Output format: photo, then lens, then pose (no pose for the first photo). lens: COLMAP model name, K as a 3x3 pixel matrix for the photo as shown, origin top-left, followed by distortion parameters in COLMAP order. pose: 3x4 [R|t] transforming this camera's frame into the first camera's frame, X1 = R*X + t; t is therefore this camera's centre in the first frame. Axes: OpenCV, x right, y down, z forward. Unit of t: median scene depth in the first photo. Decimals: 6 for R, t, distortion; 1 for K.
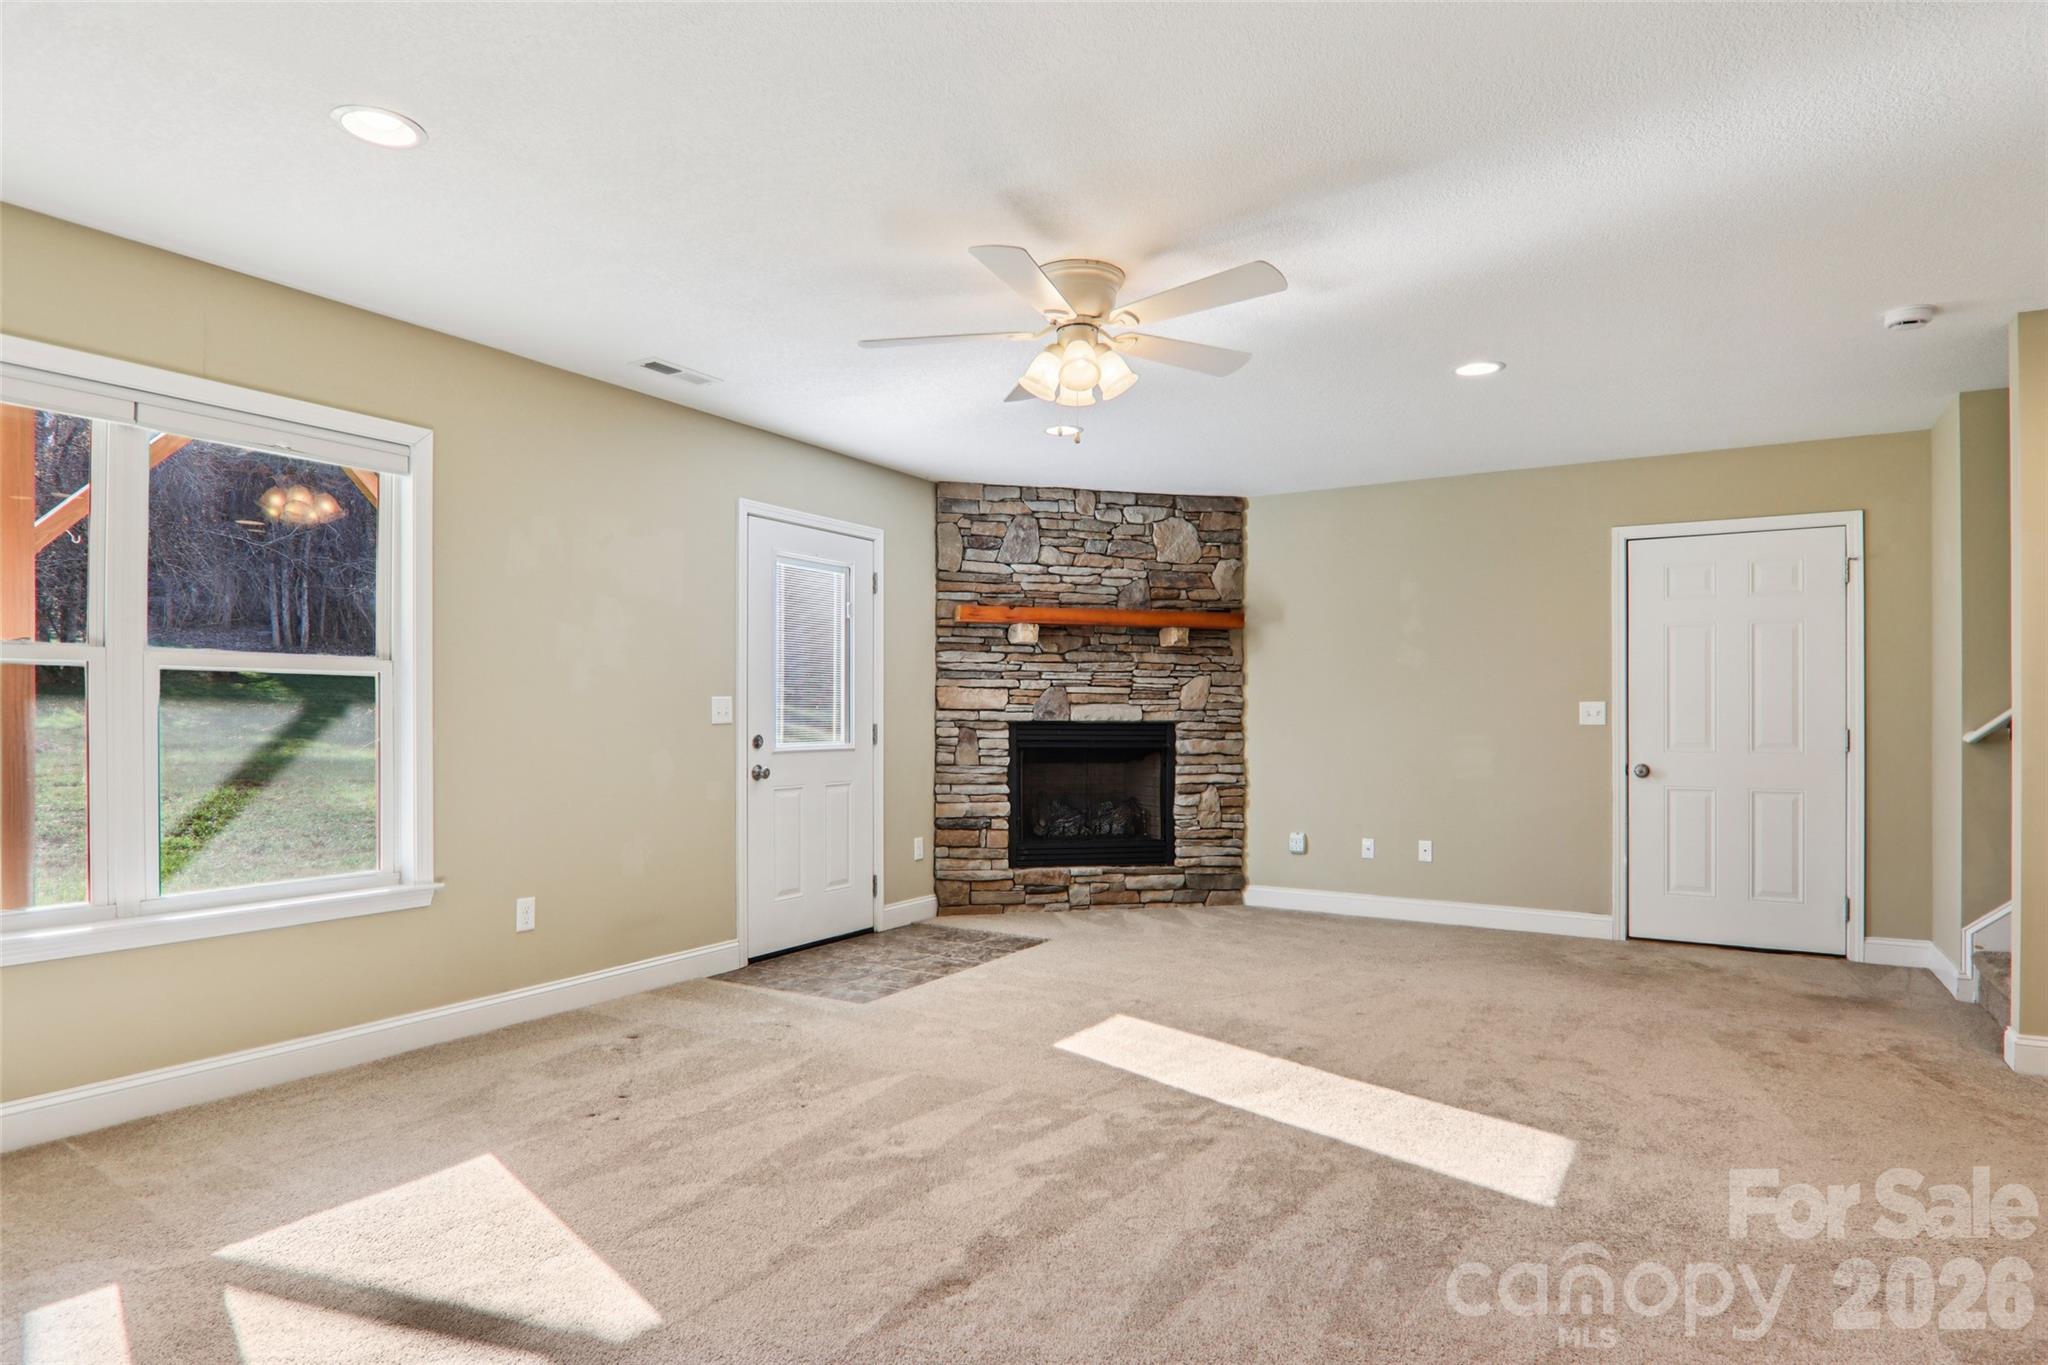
lens RADIAL K [[991.7, 0, 1024.3], [0, 991.7, 697.1], [0, 0, 1]] dist [-0.013134, -0.002039]
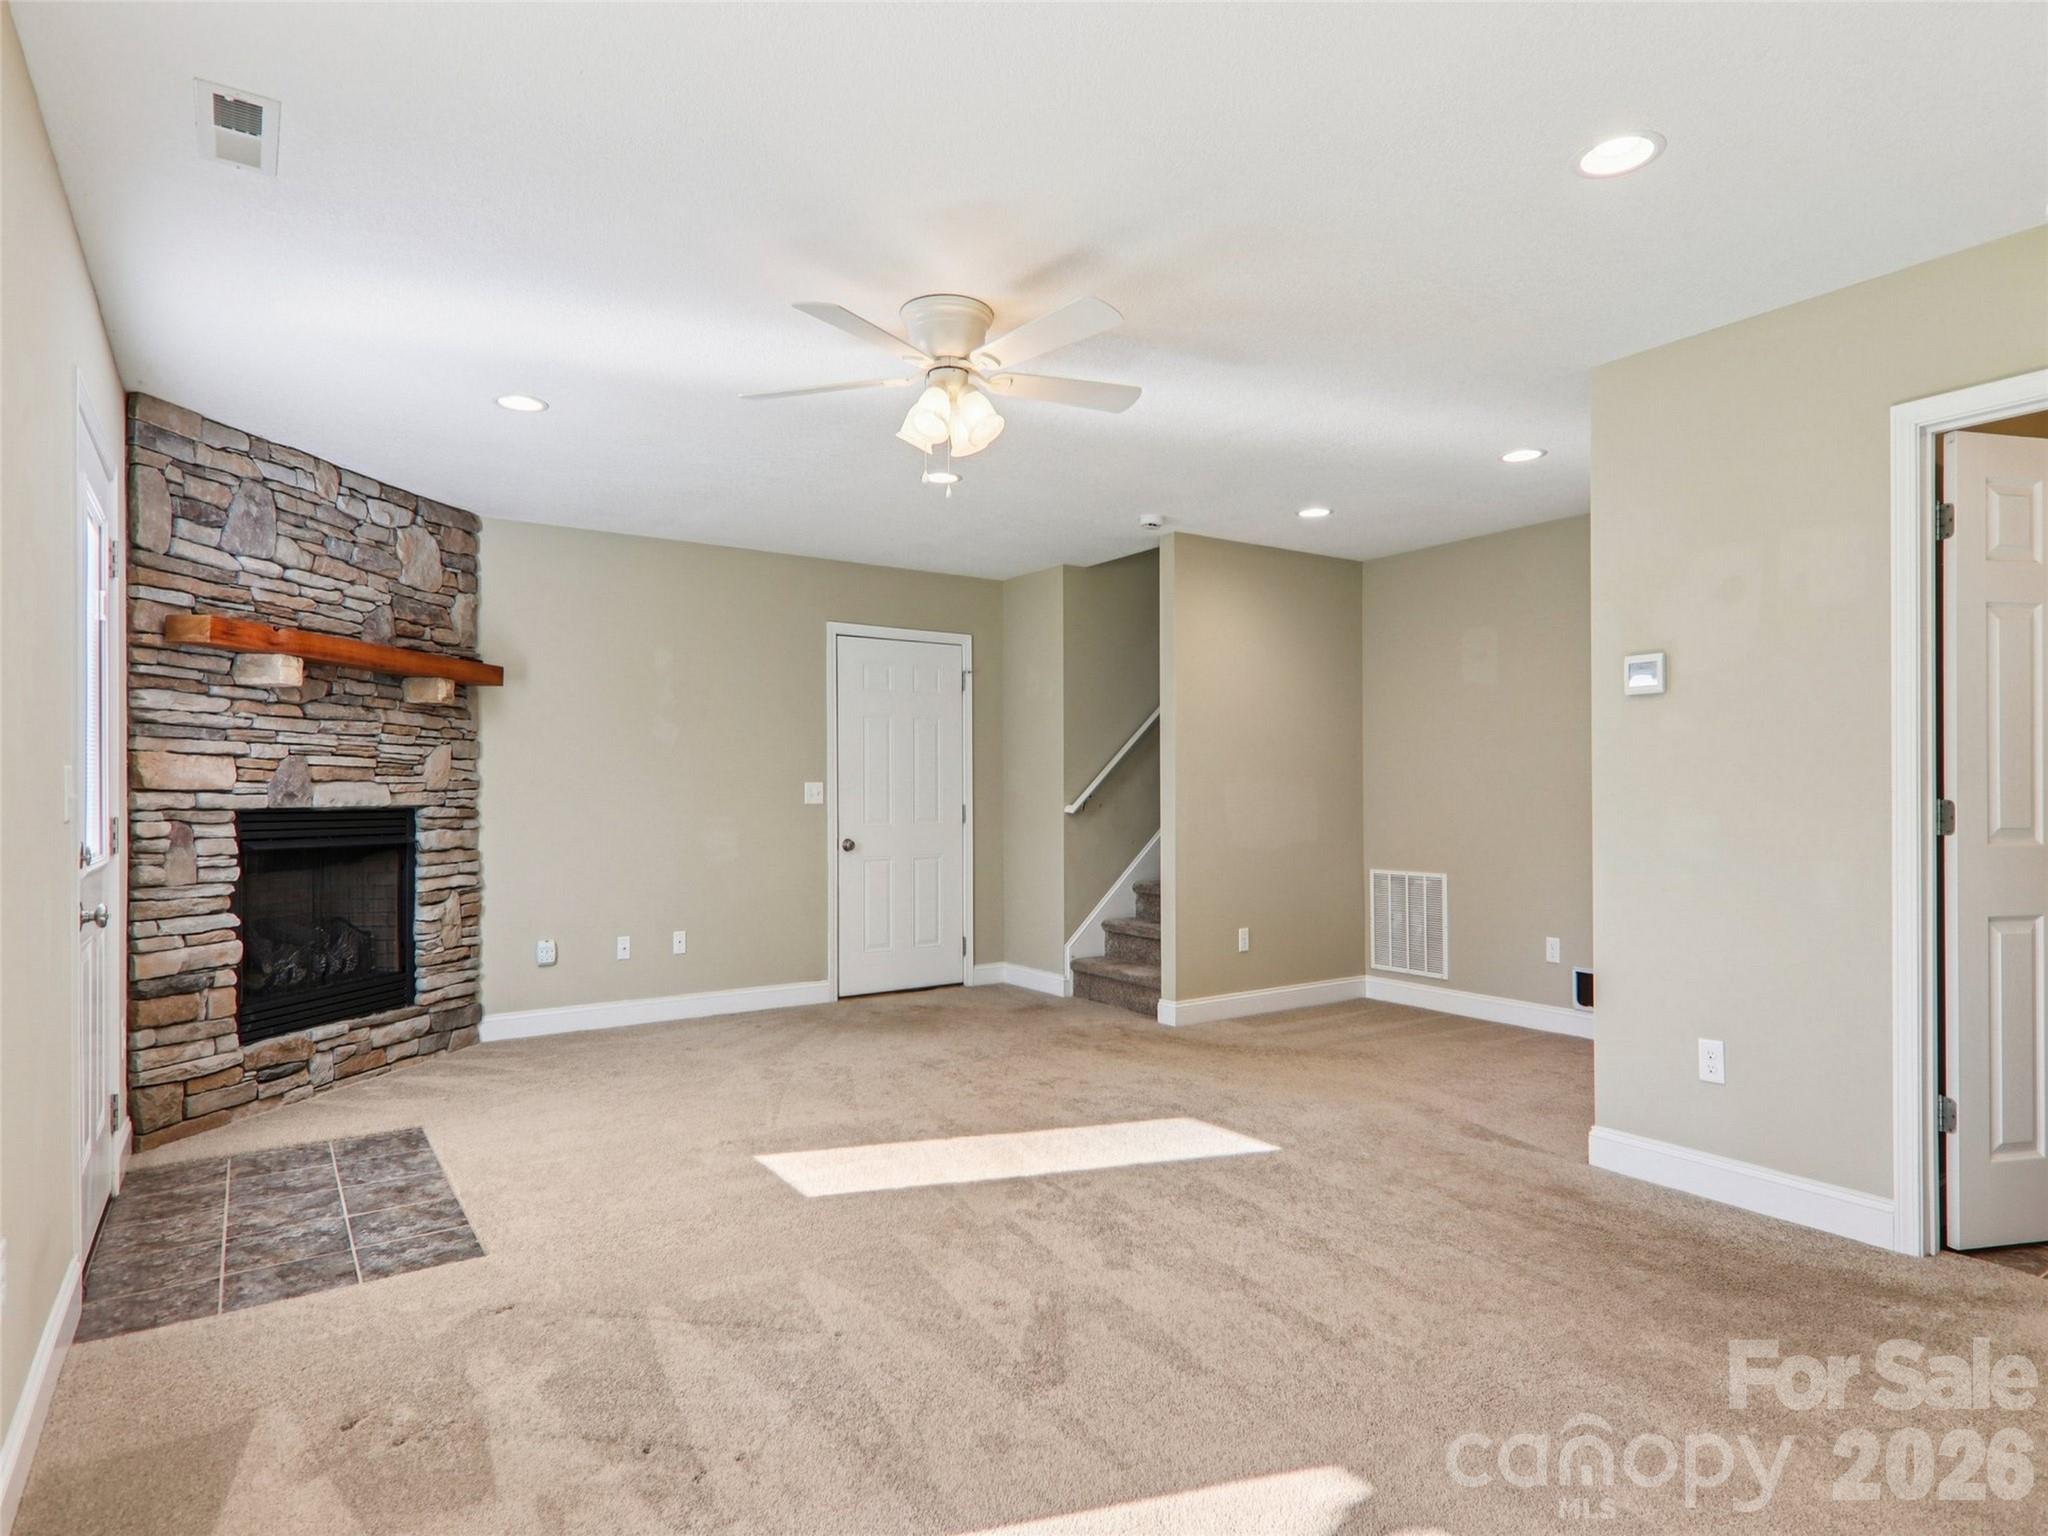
lens RADIAL K [[1159.1, 0, 1024.5], [0, 1159.1, 773.4], [0, 0, 1]] dist [0.002827, -0.002783]
pose [[0.452573, 0.011403, 0.891655, -0.438734], [-0.010529, 0.999917, -0.007443, 0.002220], [-0.891665, -0.006020, 0.452655, 0.234689]]
